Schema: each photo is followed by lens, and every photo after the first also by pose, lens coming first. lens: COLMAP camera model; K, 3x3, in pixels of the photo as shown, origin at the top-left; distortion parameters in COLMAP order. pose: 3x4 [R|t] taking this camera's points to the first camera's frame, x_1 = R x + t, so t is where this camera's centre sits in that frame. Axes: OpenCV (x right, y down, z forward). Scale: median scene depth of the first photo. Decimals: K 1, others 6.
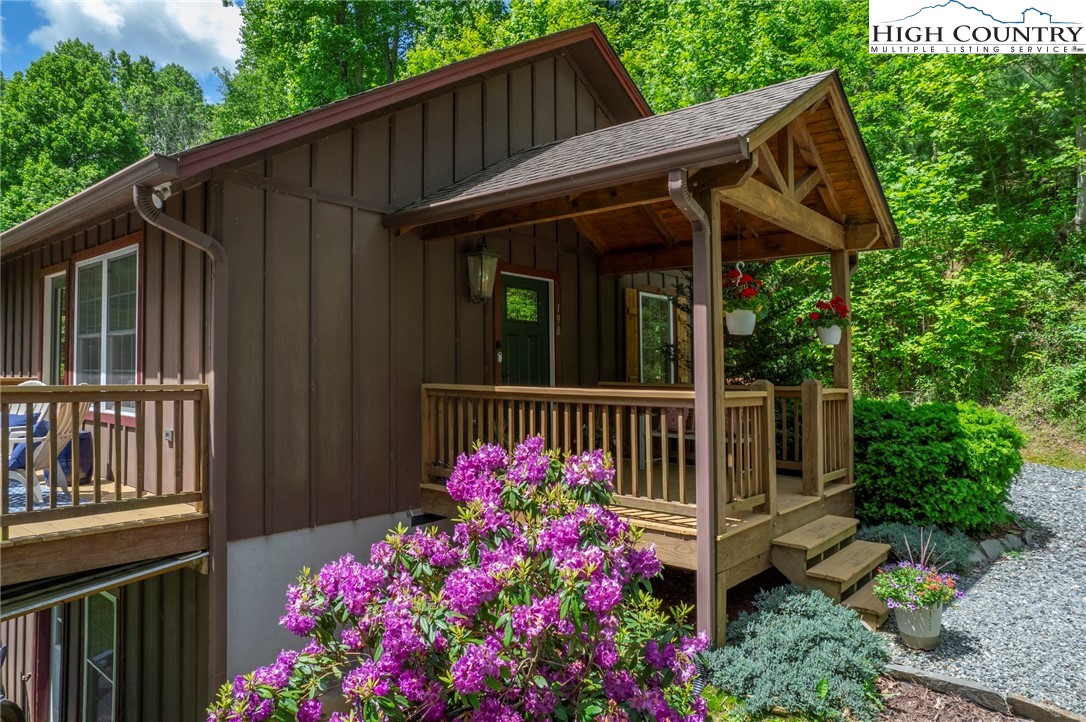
lens RADIAL K [[693.5, 0, 544.3], [0, 693.5, 389.3], [0, 0, 1]] dist [-0.071991, 0.055875]
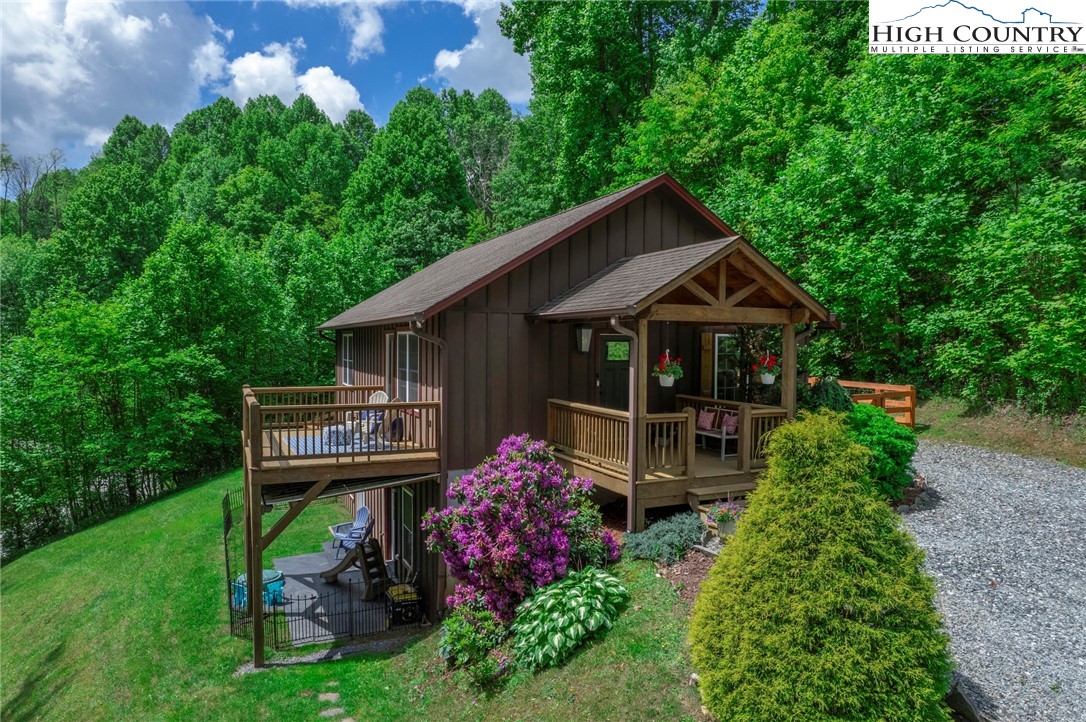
lens RADIAL K [[676.3, 0, 557.6], [0, 676.3, 426.9], [0, 0, 1]] dist [-0.070934, 0.043167]
pose [[0.916672, 0.048039, -0.396743, 0.299022], [-0.009464, 0.995080, 0.098623, -0.057980], [0.399528, -0.086650, 0.912617, -0.356593]]
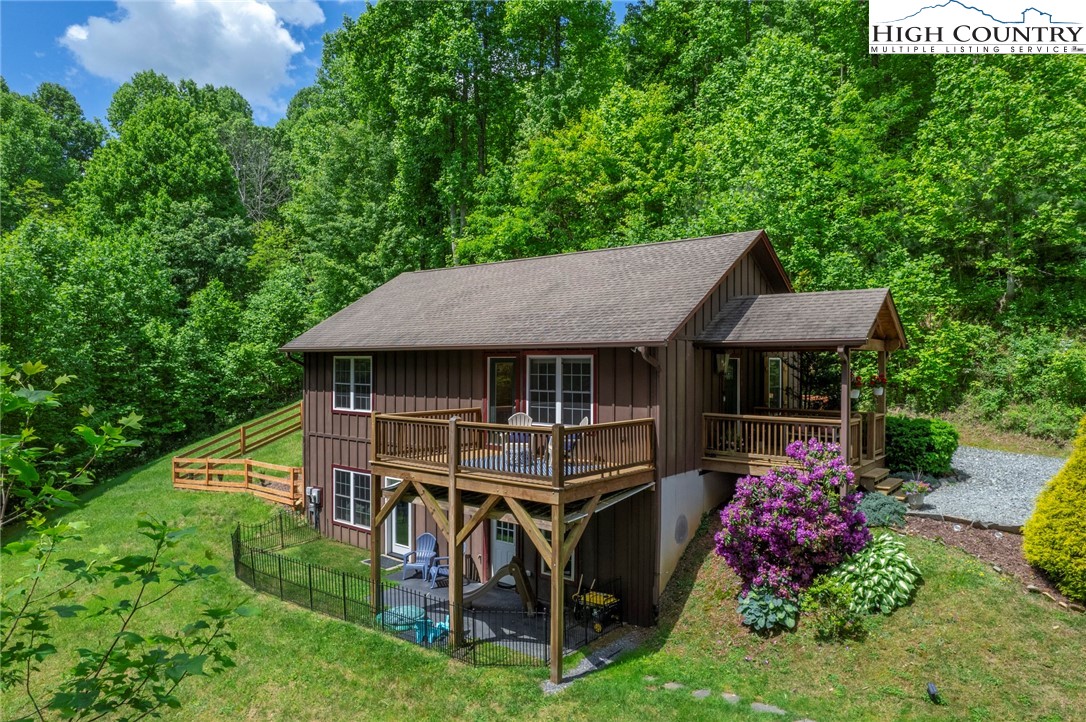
lens RADIAL K [[676.3, 0, 557.6], [0, 676.3, 426.9], [0, 0, 1]] dist [-0.070934, 0.043167]
pose [[0.999354, -0.007331, 0.035170, -0.365093], [0.004888, 0.997600, 0.069064, -0.058587], [-0.035592, -0.068848, 0.996992, -0.594530]]
